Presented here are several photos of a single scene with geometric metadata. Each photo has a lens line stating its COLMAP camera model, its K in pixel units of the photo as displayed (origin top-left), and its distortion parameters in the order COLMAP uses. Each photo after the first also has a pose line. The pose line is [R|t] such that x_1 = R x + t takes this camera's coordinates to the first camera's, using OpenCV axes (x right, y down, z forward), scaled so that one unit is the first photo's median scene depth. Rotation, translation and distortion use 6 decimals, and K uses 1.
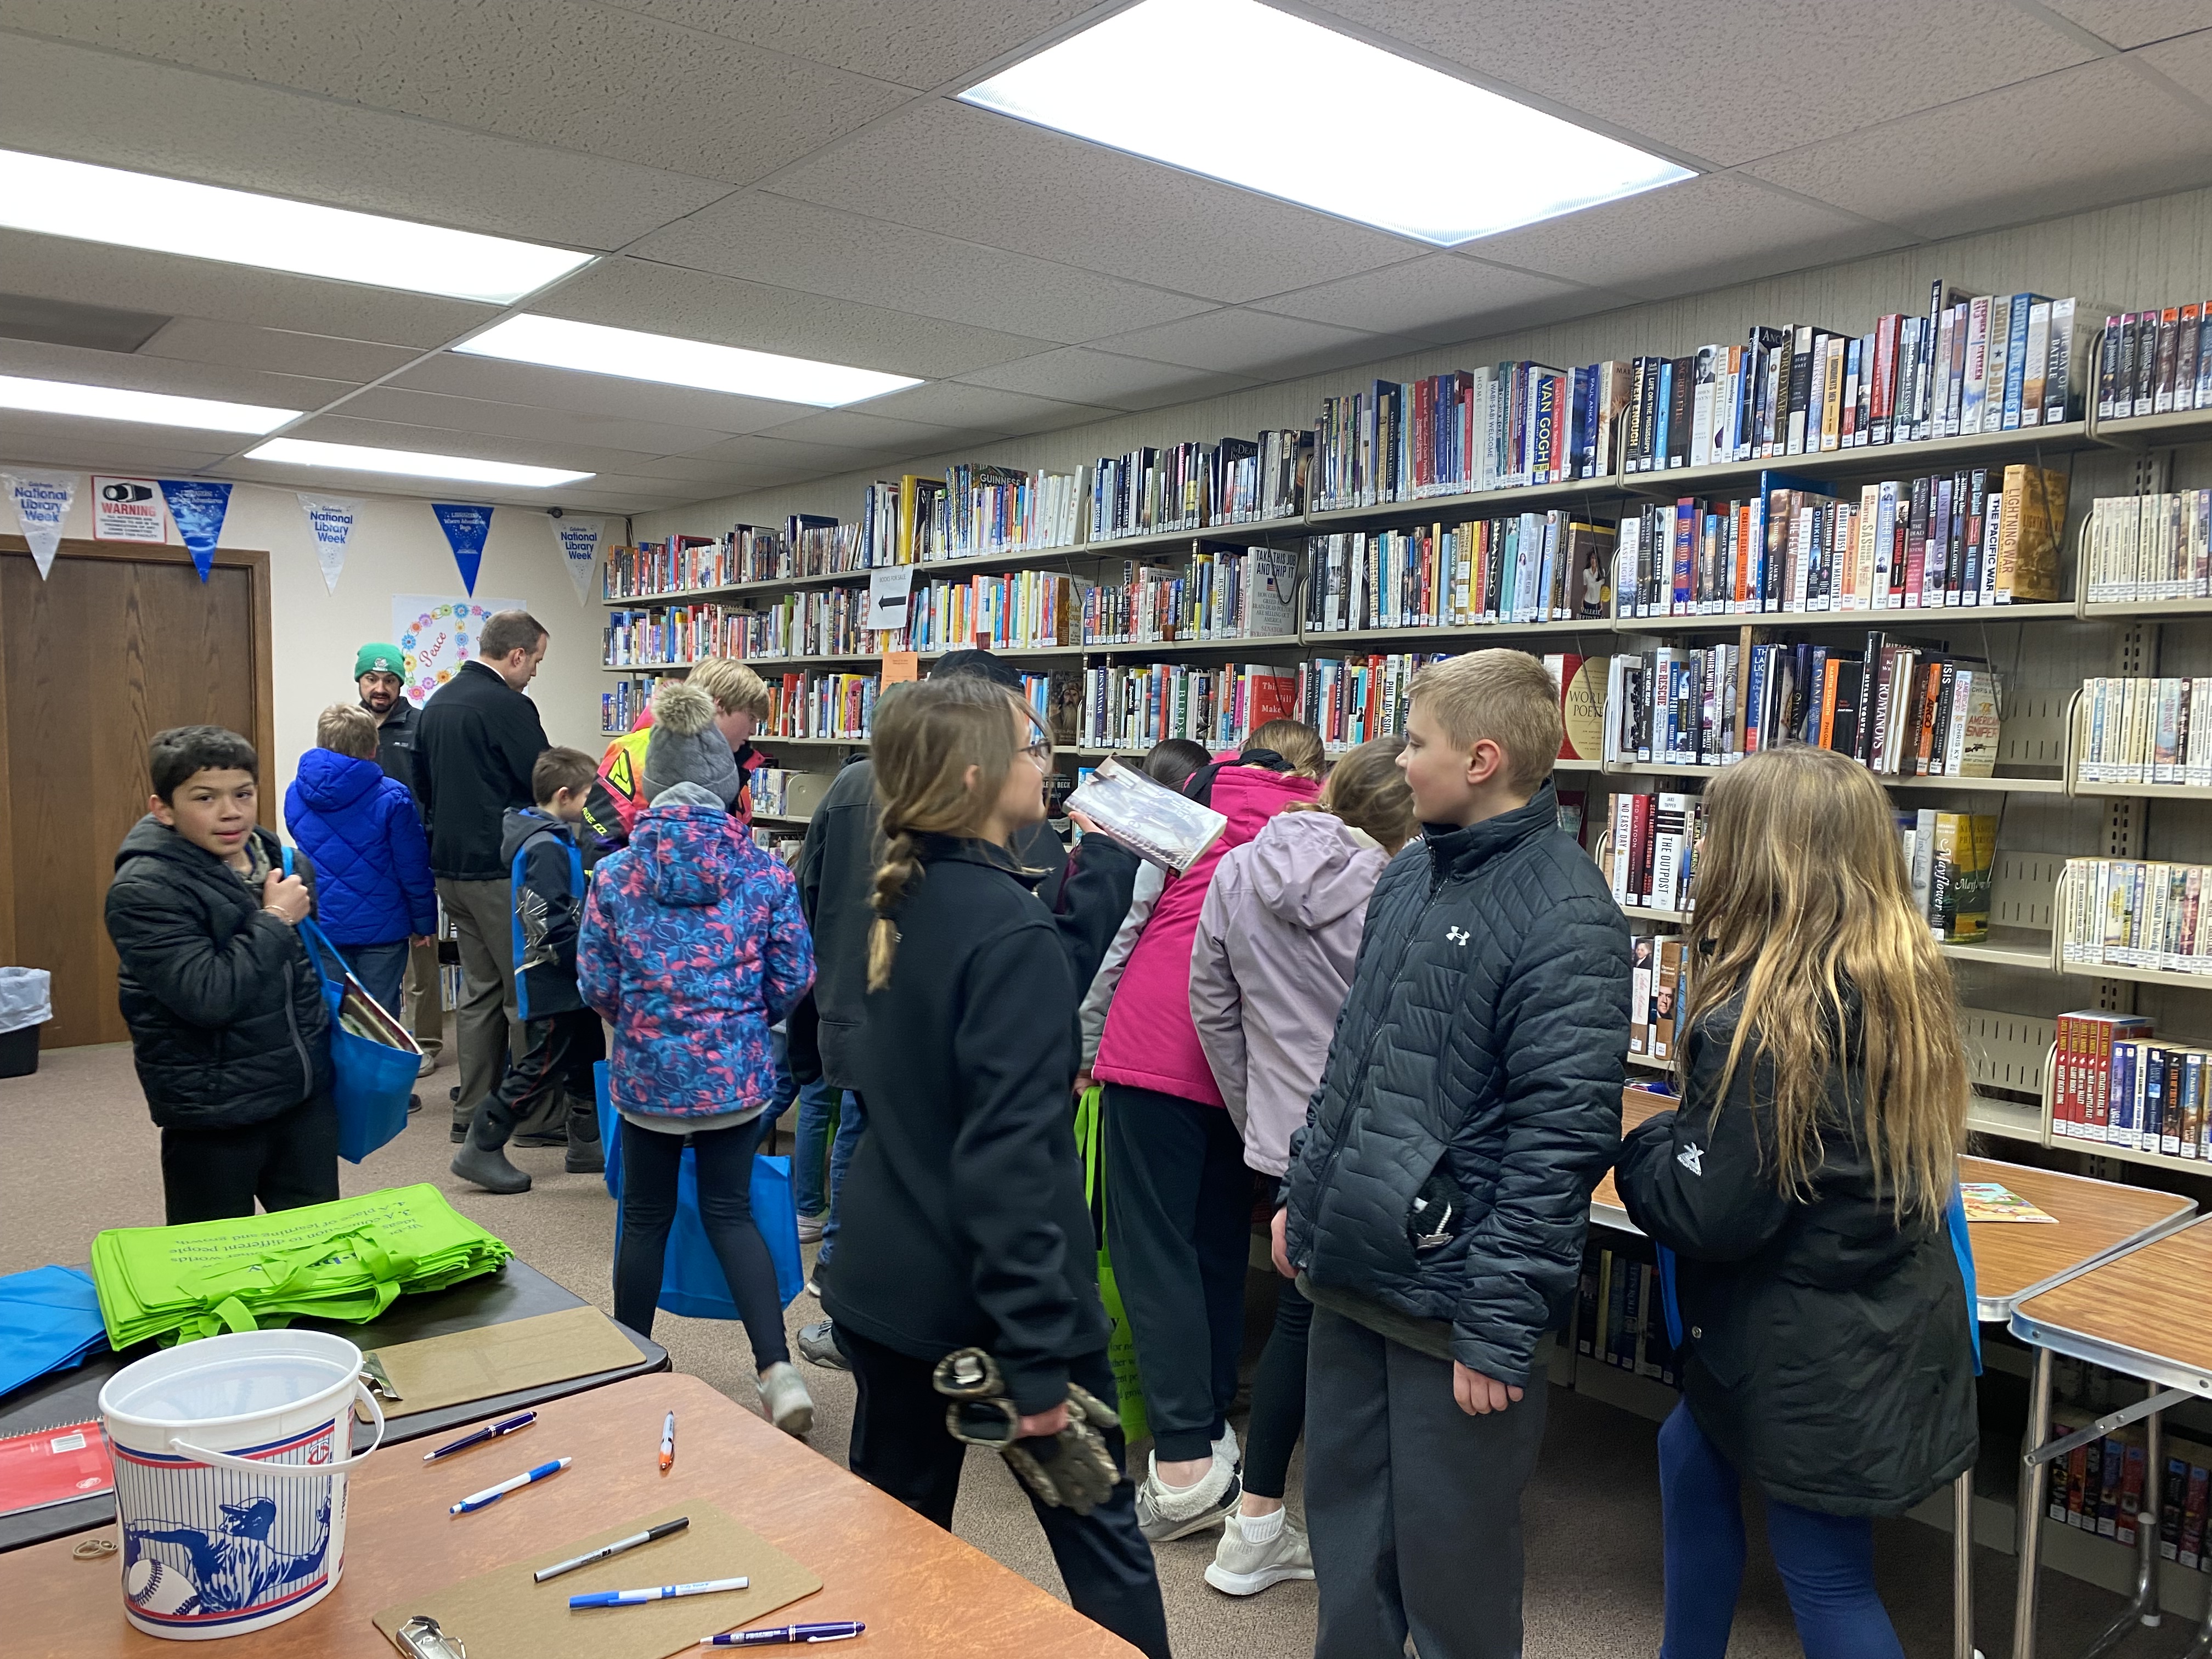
lens RADIAL K [[1674.2, 0, 1103.8], [0, 1674.2, 843.5], [0, 0, 1]] dist [0.005095, -0.002425]
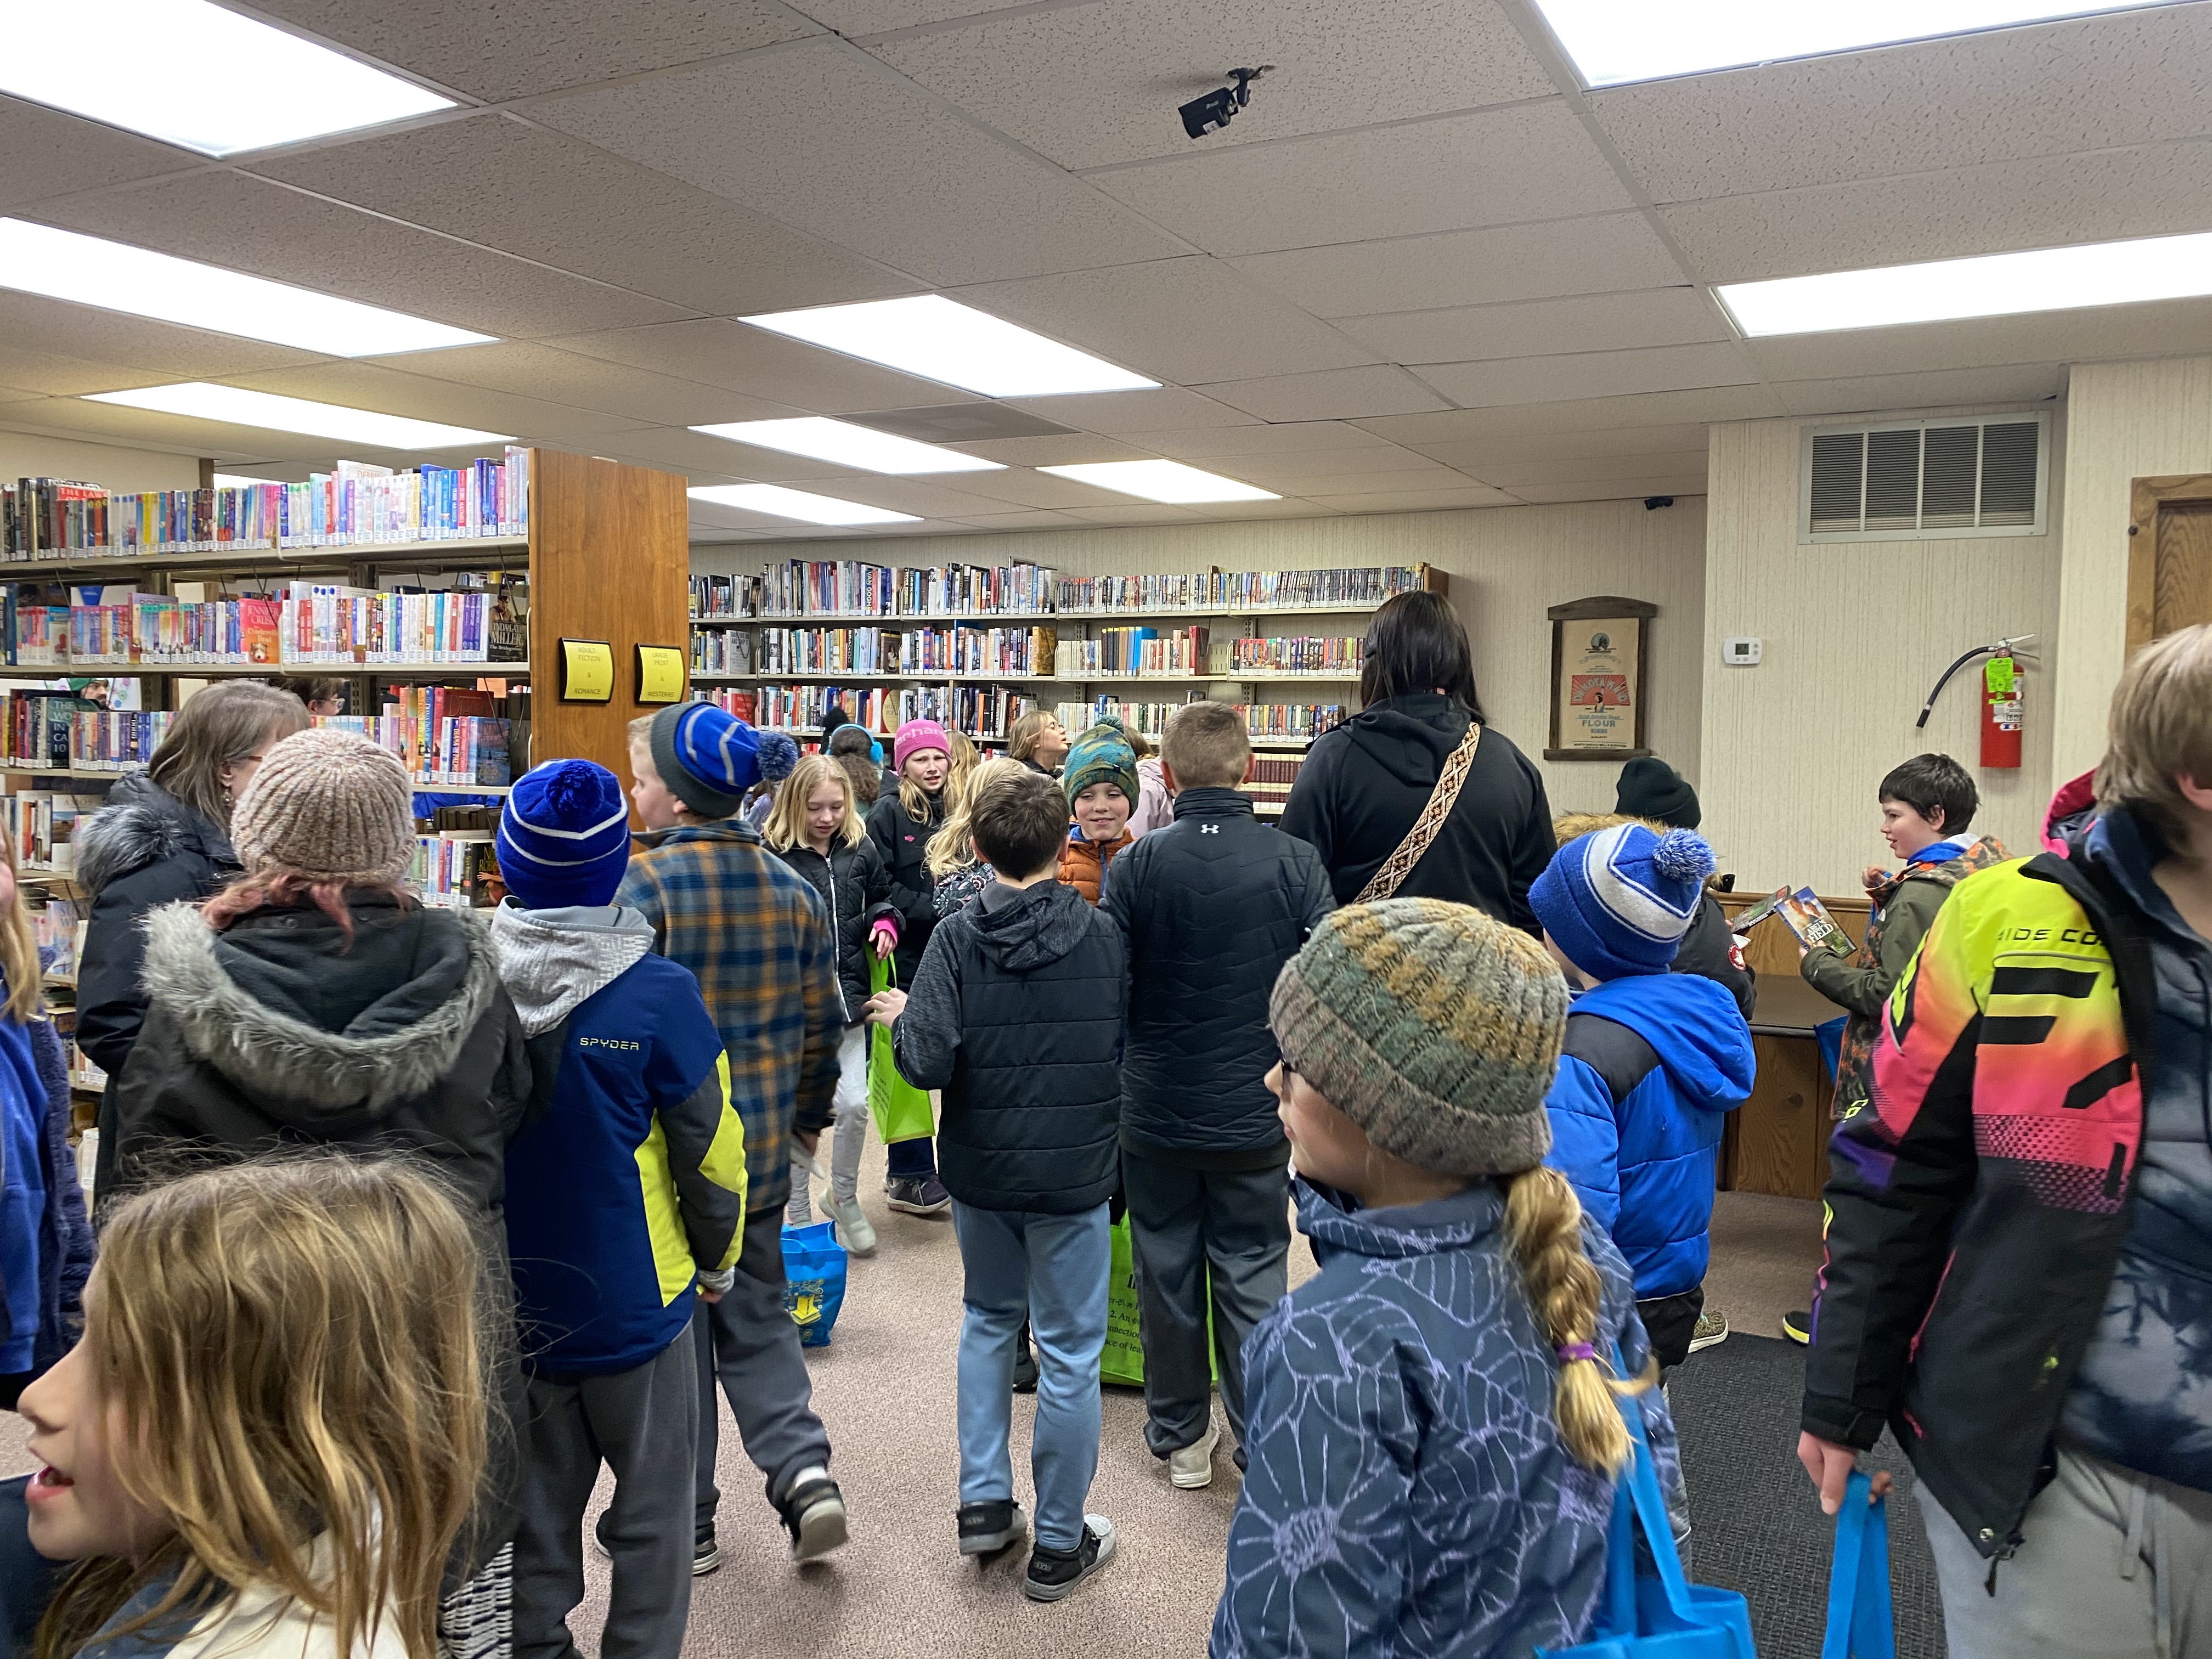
lens RADIAL K [[1674.2, 0, 1108.5], [0, 1674.2, 824.1], [0, 0, 1]] dist [0.005095, -0.002425]
pose [[0.915541, -0.044833, 0.399719, -0.369101], [0.039029, 0.998981, 0.022653, 0.035744], [-0.400327, -0.005139, 0.916358, -1.240848]]
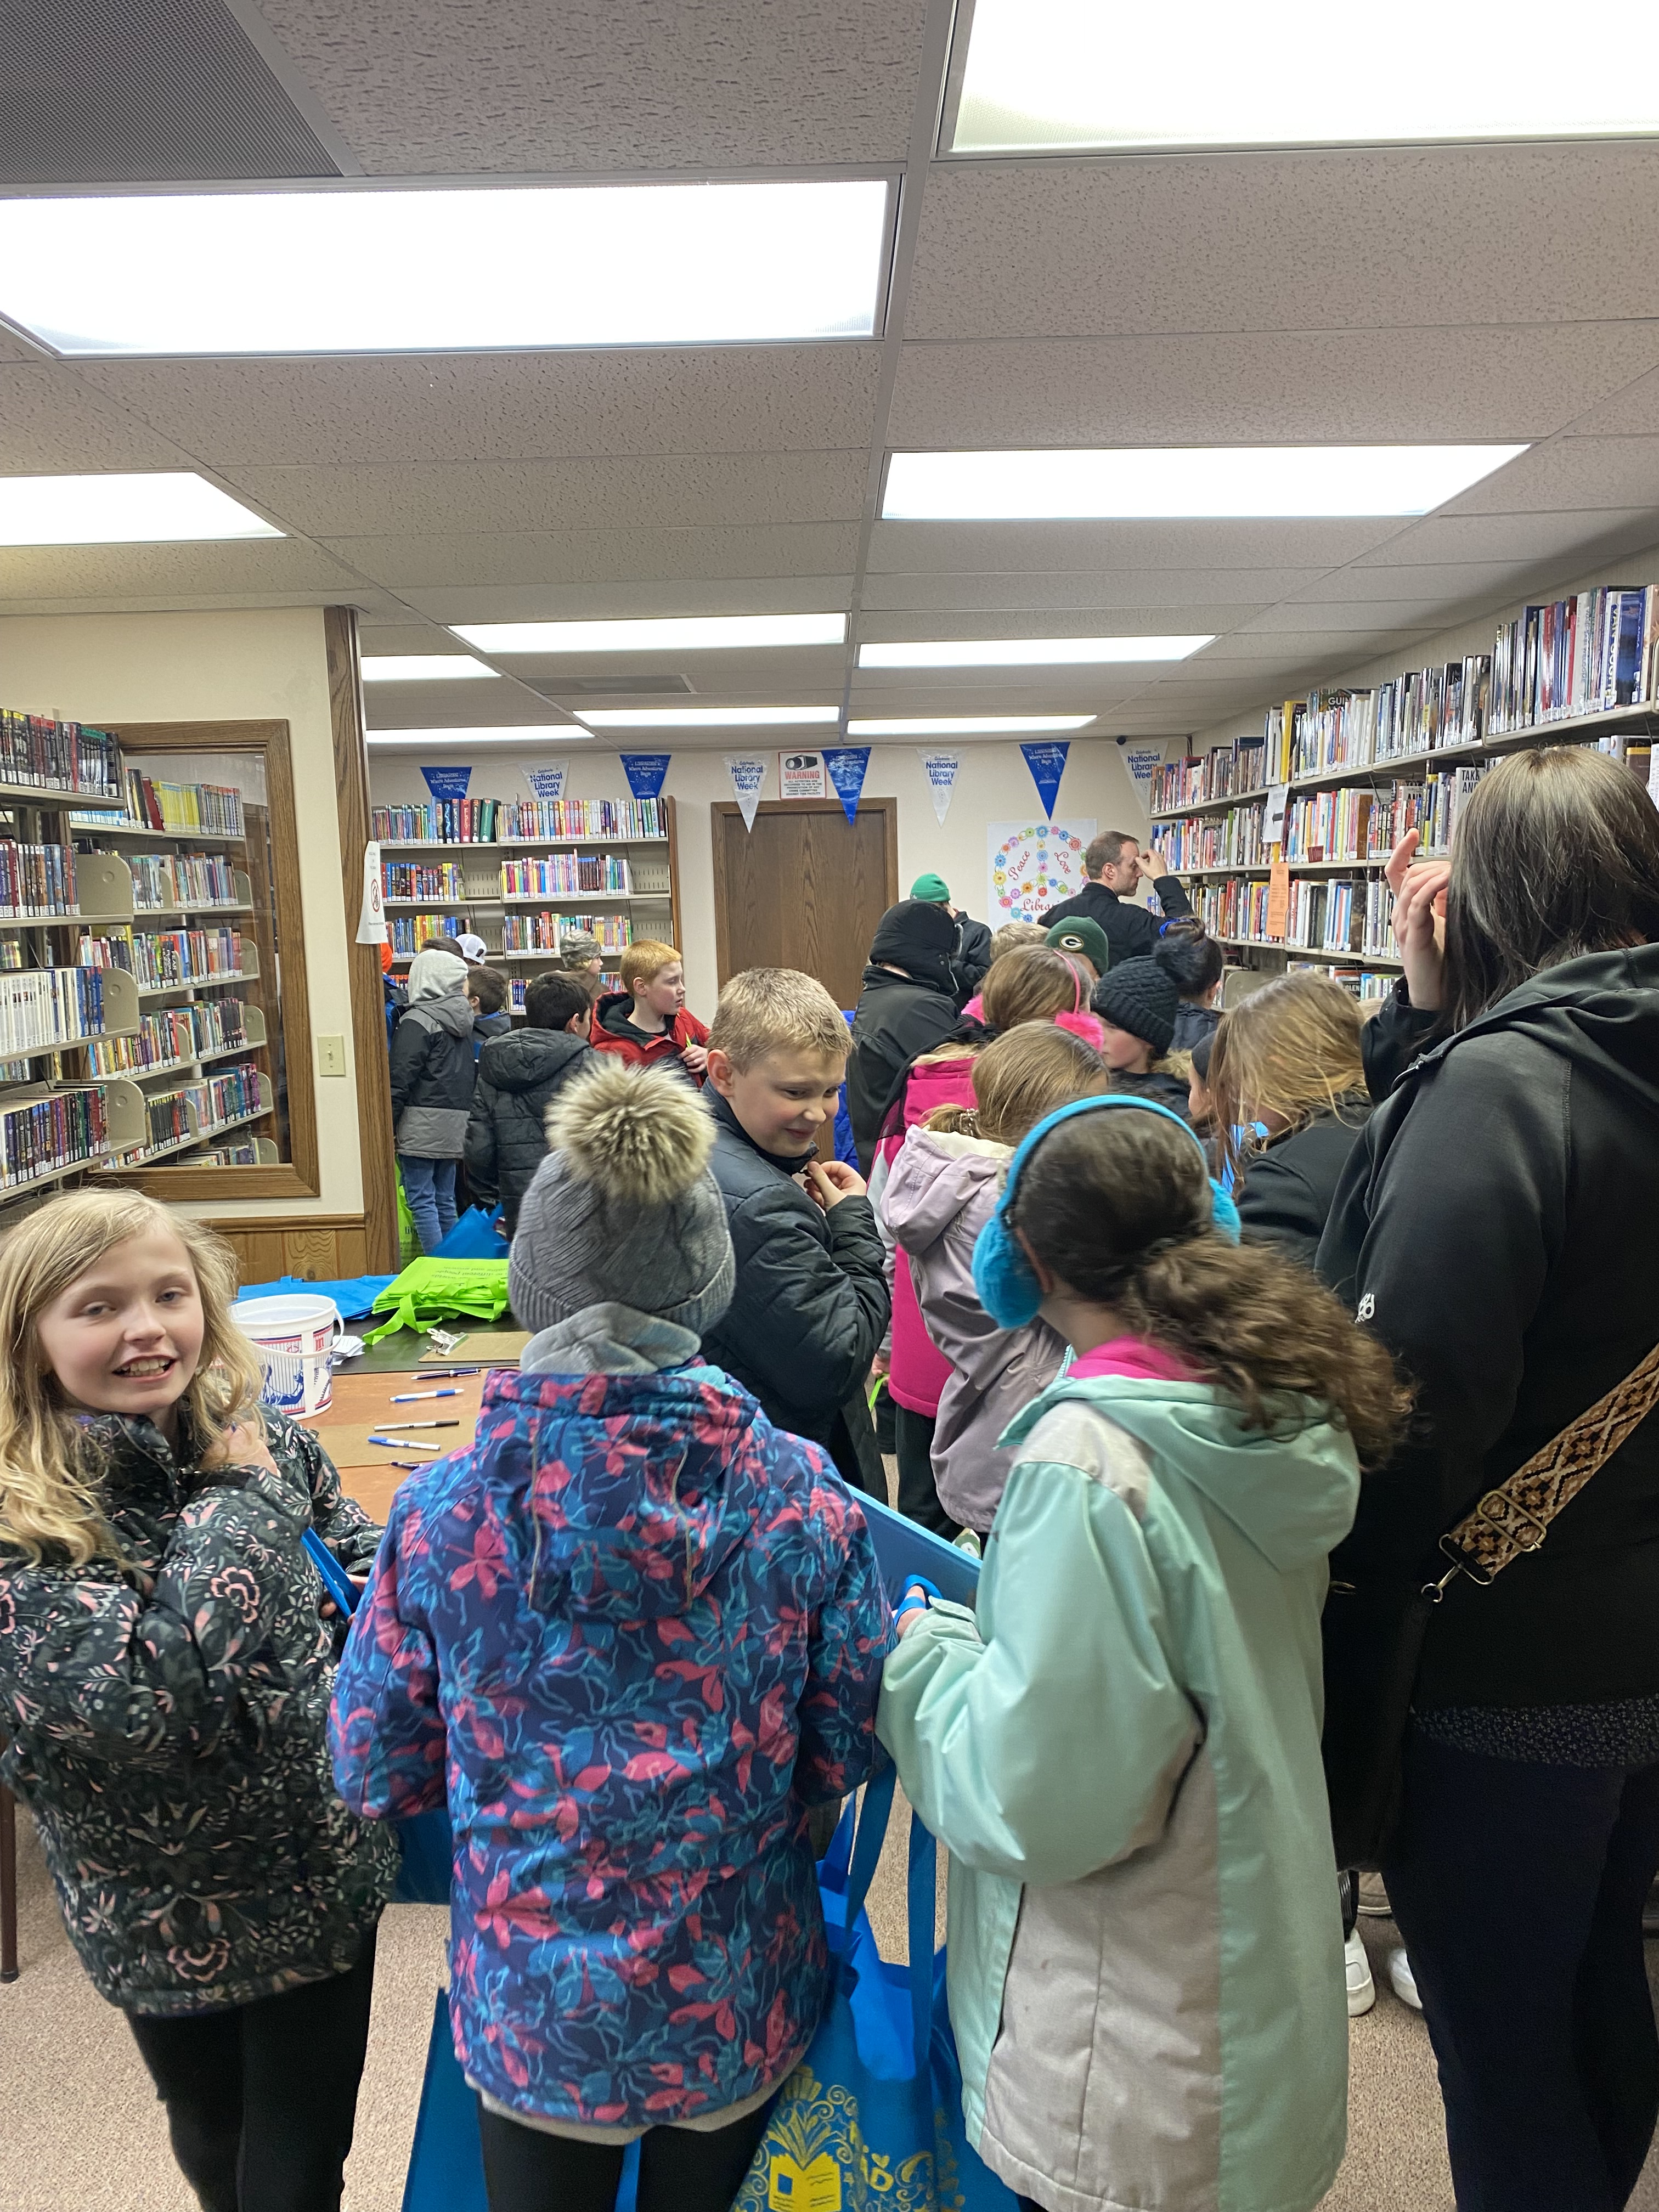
lens RADIAL K [[1674.2, 0, 834.1], [0, 1674.2, 1104.6], [0, 0, 1]] dist [0.005095, -0.002425]
pose [[0.781525, 0.044227, -0.622304, 0.514264], [-0.008169, 0.998124, 0.060678, -0.029777], [0.623820, -0.042338, 0.780420, -0.080865]]
